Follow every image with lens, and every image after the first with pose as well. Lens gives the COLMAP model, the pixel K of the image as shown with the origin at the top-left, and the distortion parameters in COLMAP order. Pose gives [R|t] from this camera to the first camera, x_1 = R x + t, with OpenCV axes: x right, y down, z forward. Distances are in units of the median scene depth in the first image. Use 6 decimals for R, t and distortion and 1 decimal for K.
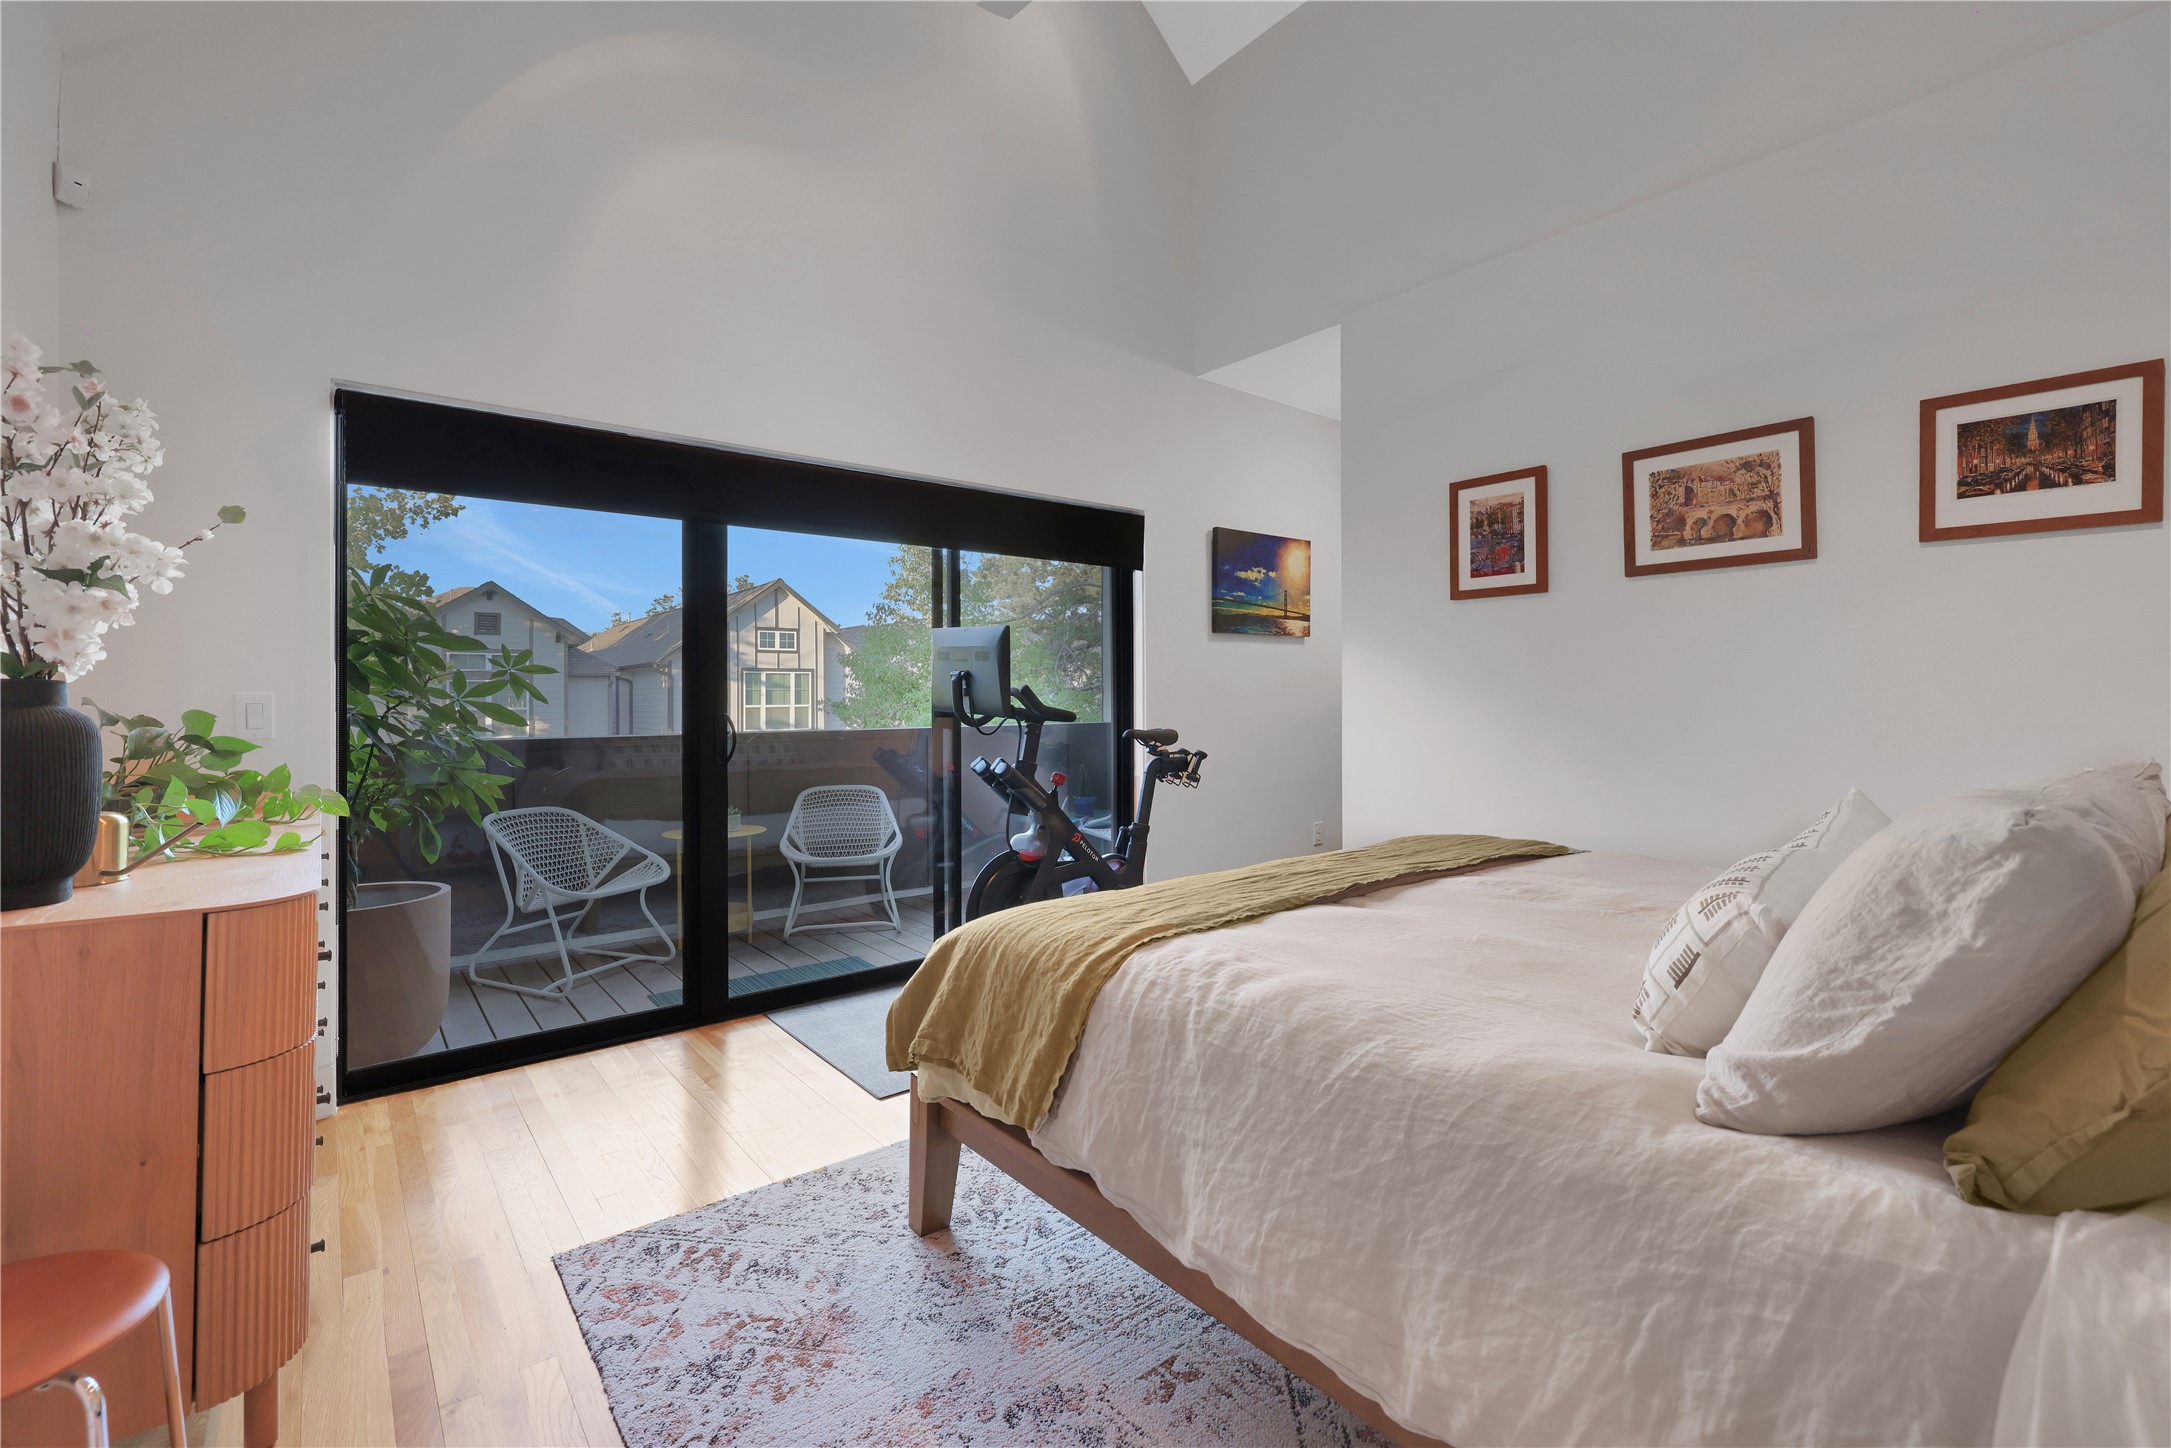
lens RADIAL K [[983.2, 0, 1134.6], [0, 983.2, 703.1], [0, 0, 1]] dist [-0.003648, 0.001288]
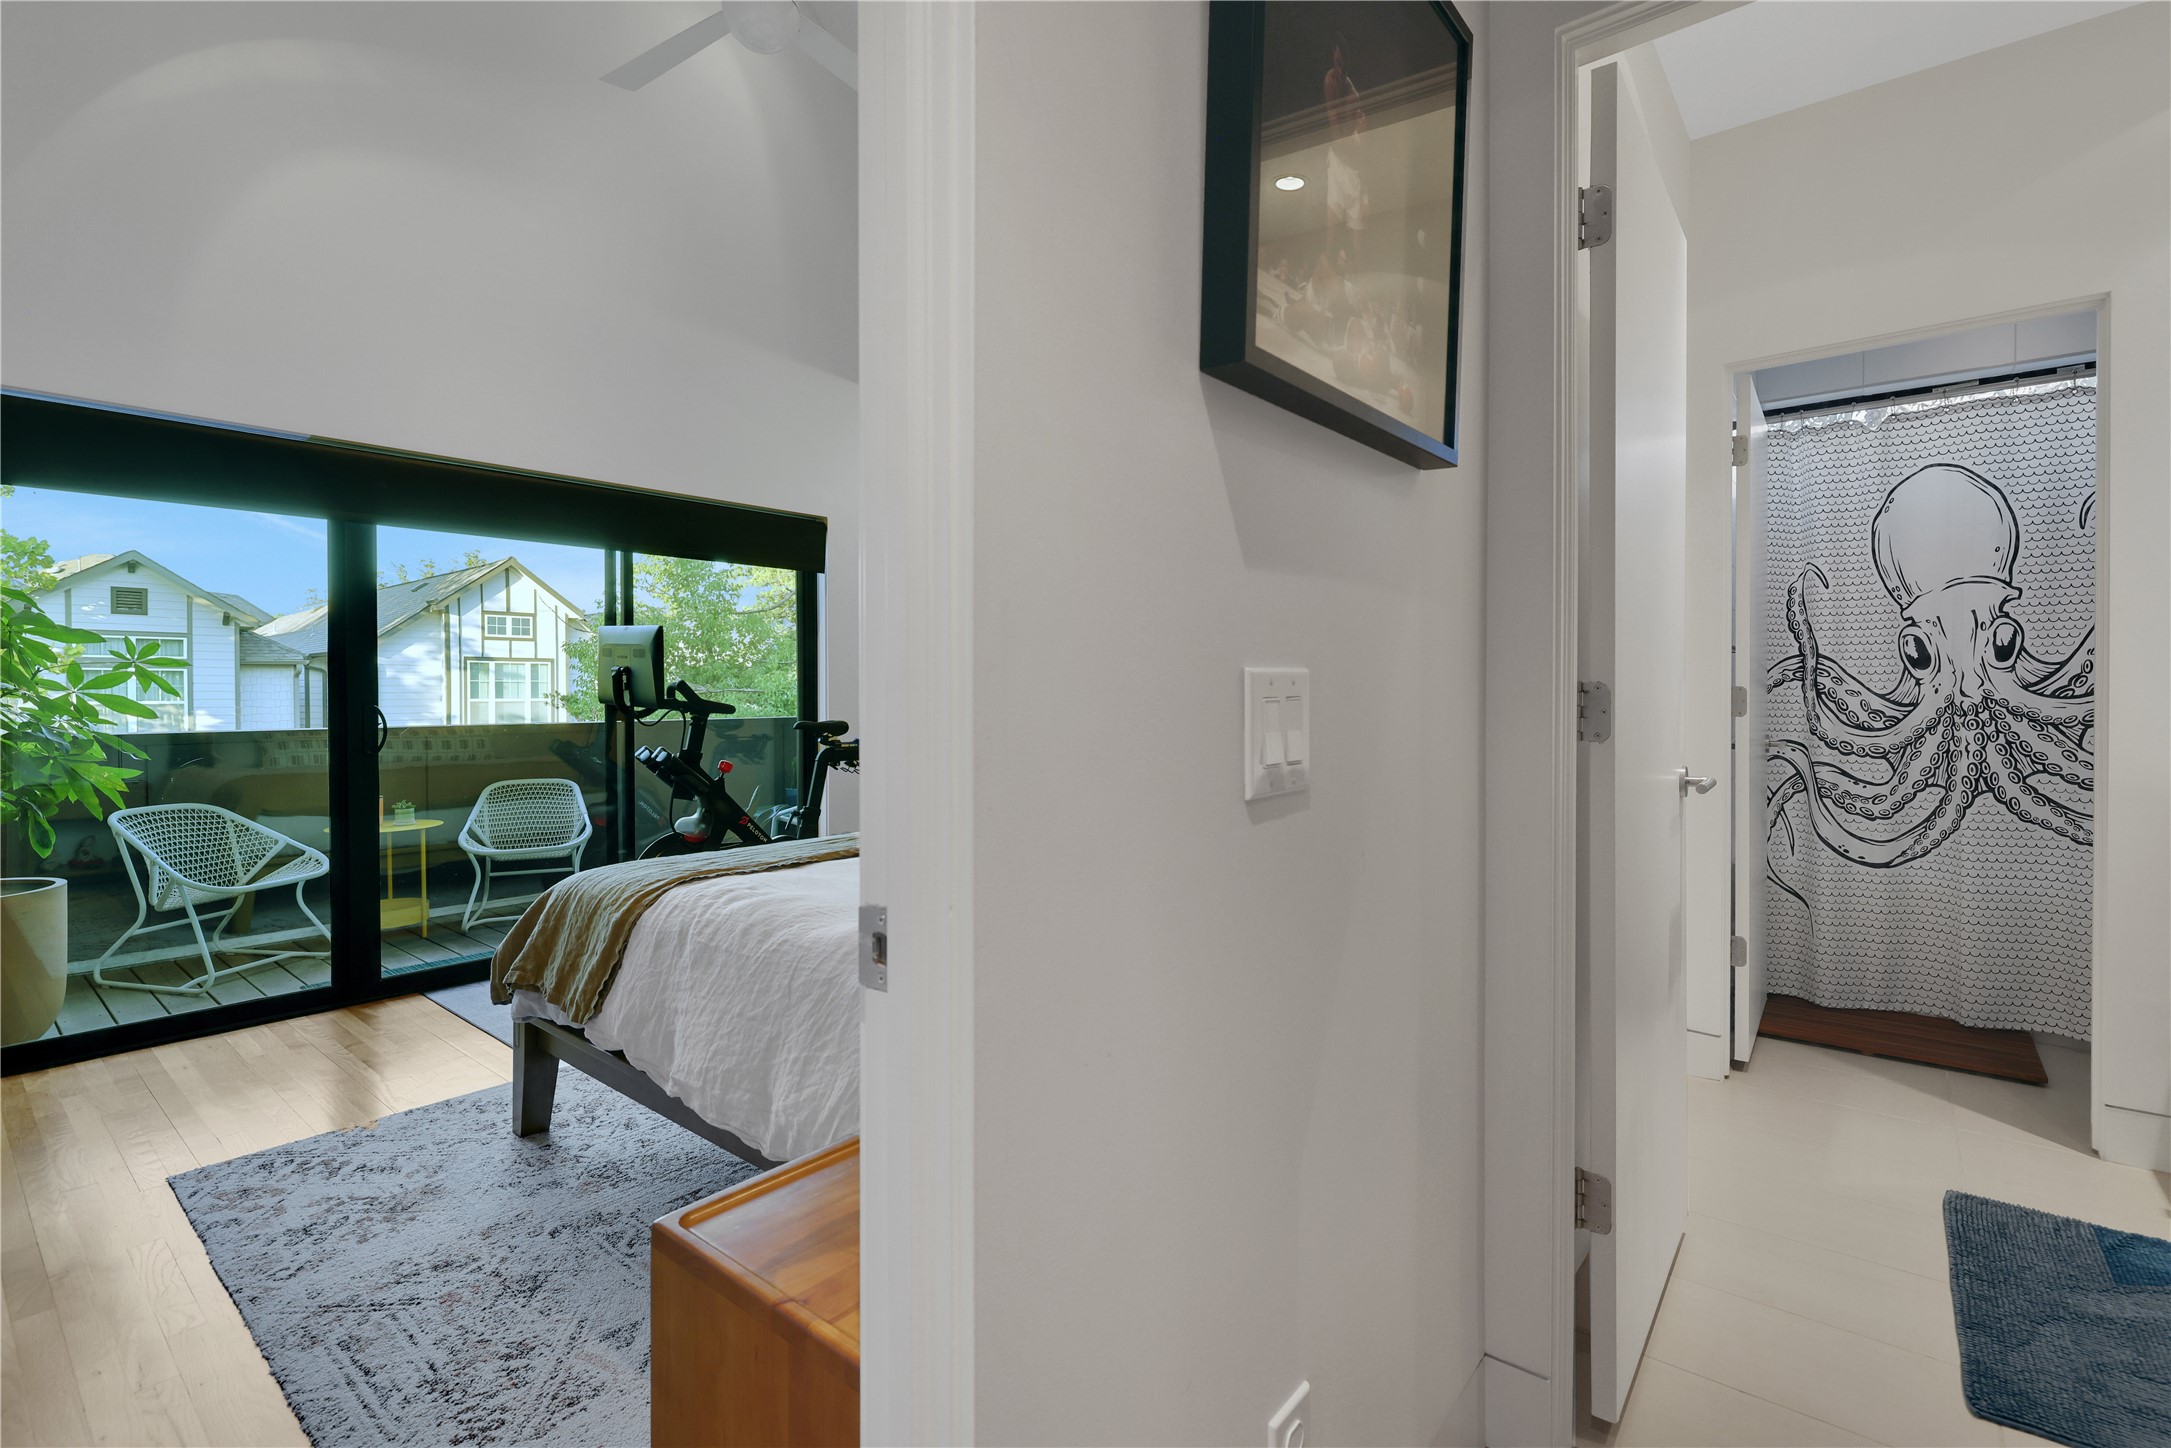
lens RADIAL K [[983.2, 0, 1084.2], [0, 983.2, 712.8], [0, 0, 1]] dist [-0.003648, 0.001288]
pose [[0.981845, -0.000772, 0.189686, 0.145896], [-0.002180, 0.999880, 0.015350, 0.000136], [-0.189675, -0.015484, 0.981725, -0.192946]]
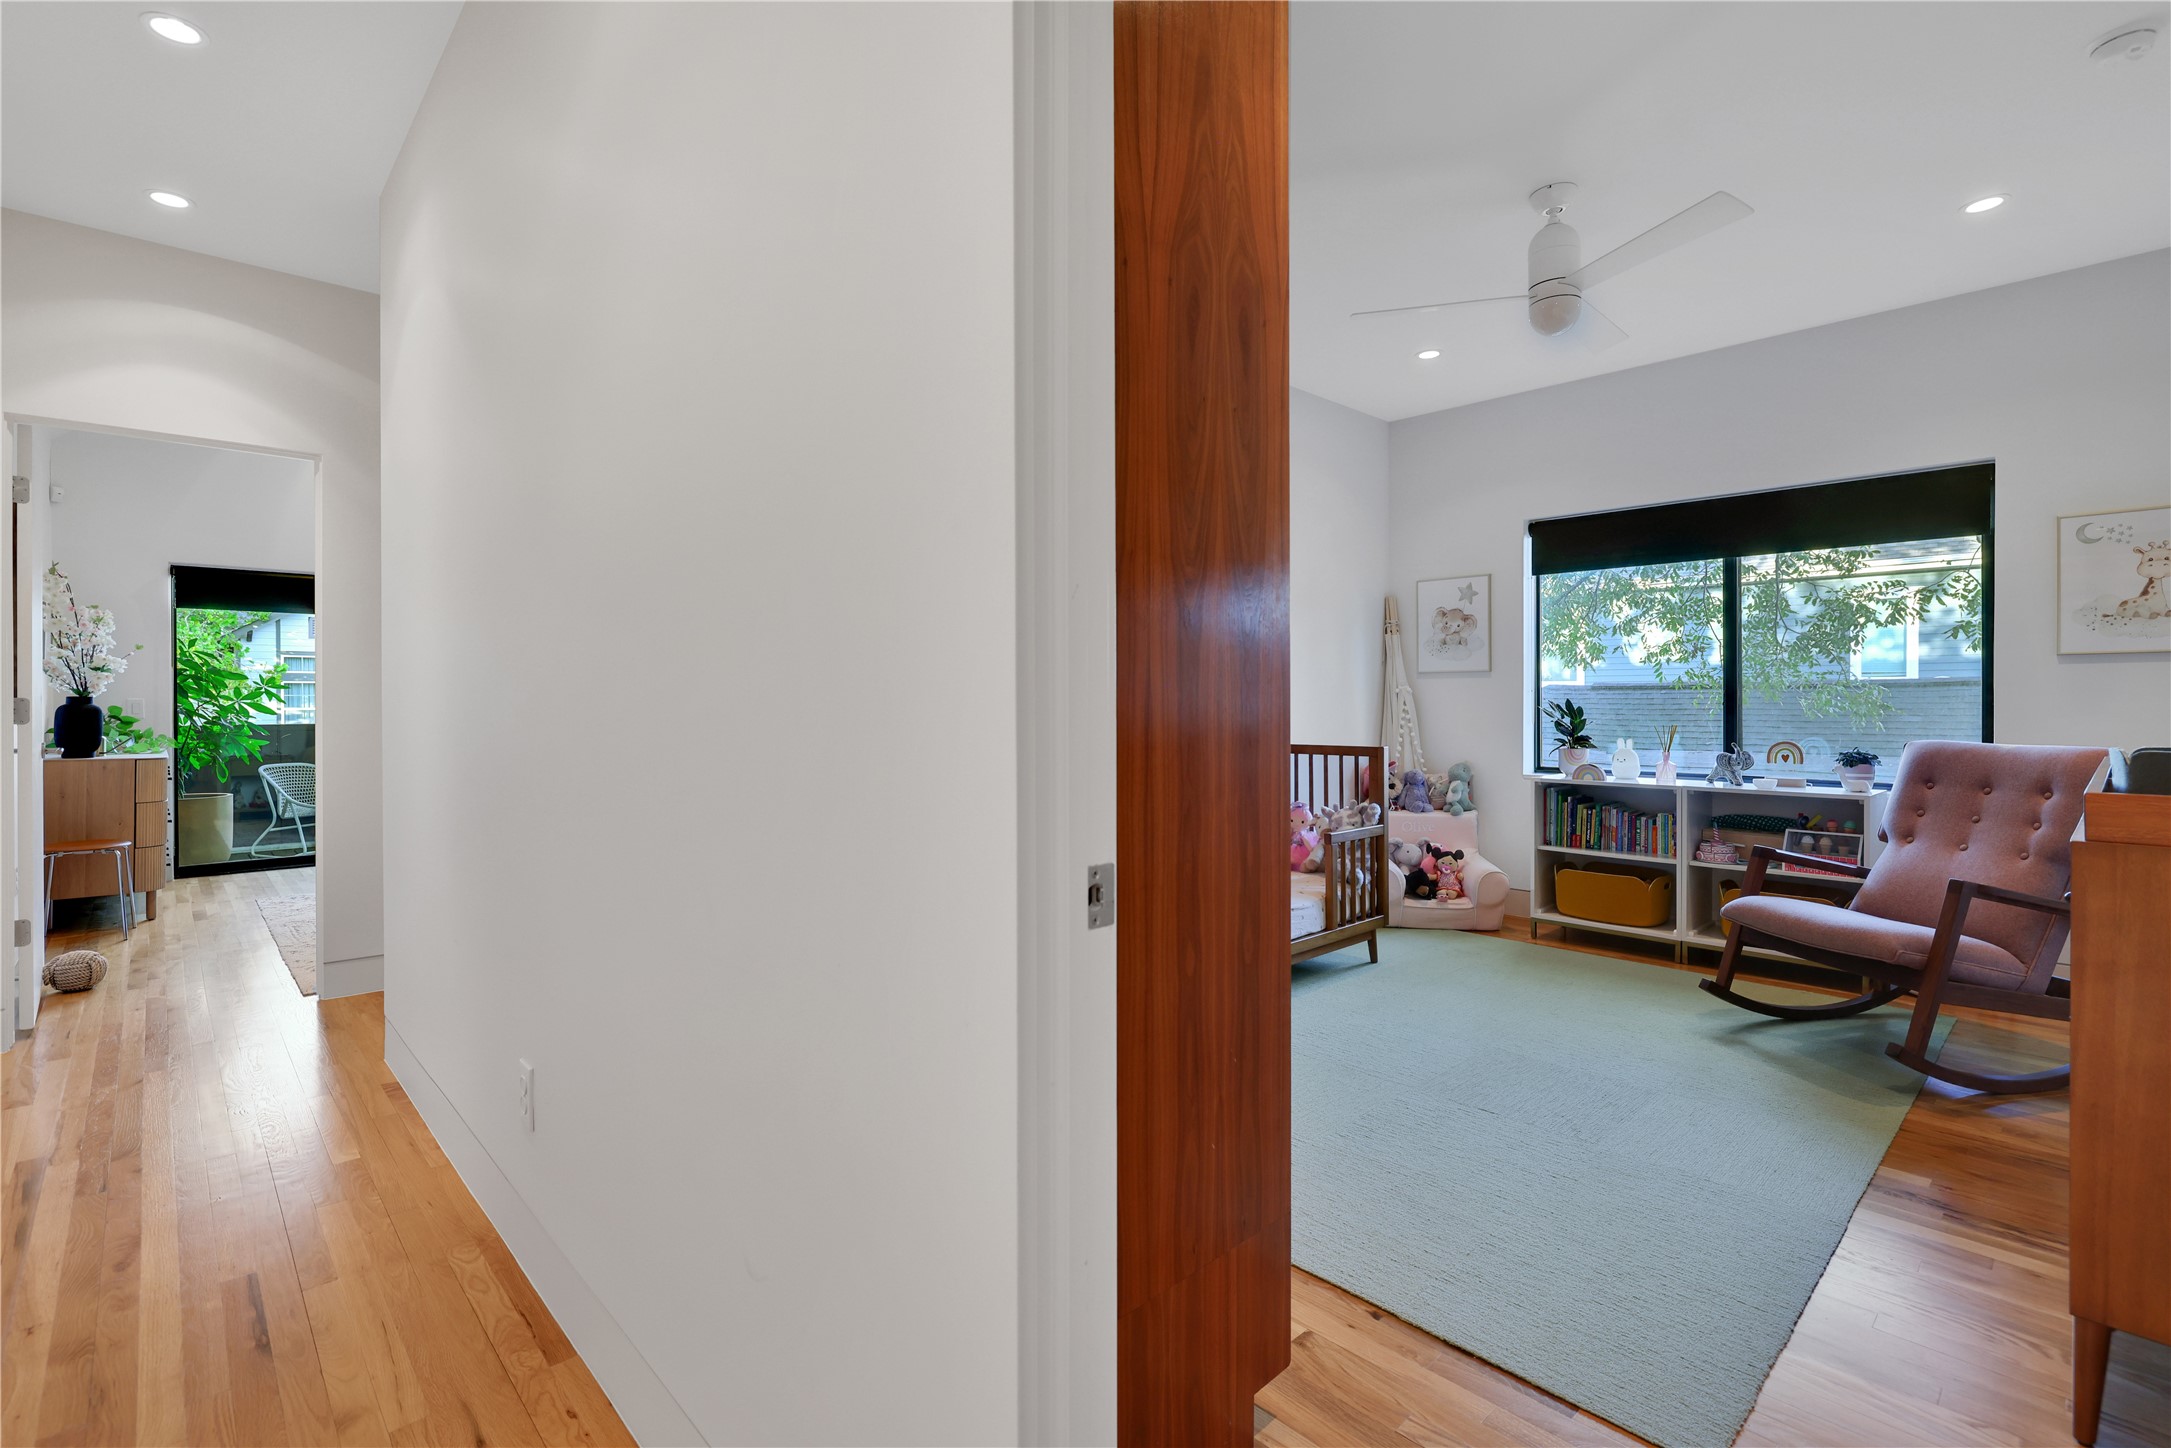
lens RADIAL K [[983.2, 0, 1078.8], [0, 983.2, 709.2], [0, 0, 1]] dist [-0.003648, 0.001288]
pose [[0.997961, 0.000949, 0.063818, 1.126724], [-0.001261, 0.999987, 0.004852, -0.000110], [-0.063813, -0.004922, 0.997950, -1.388715]]
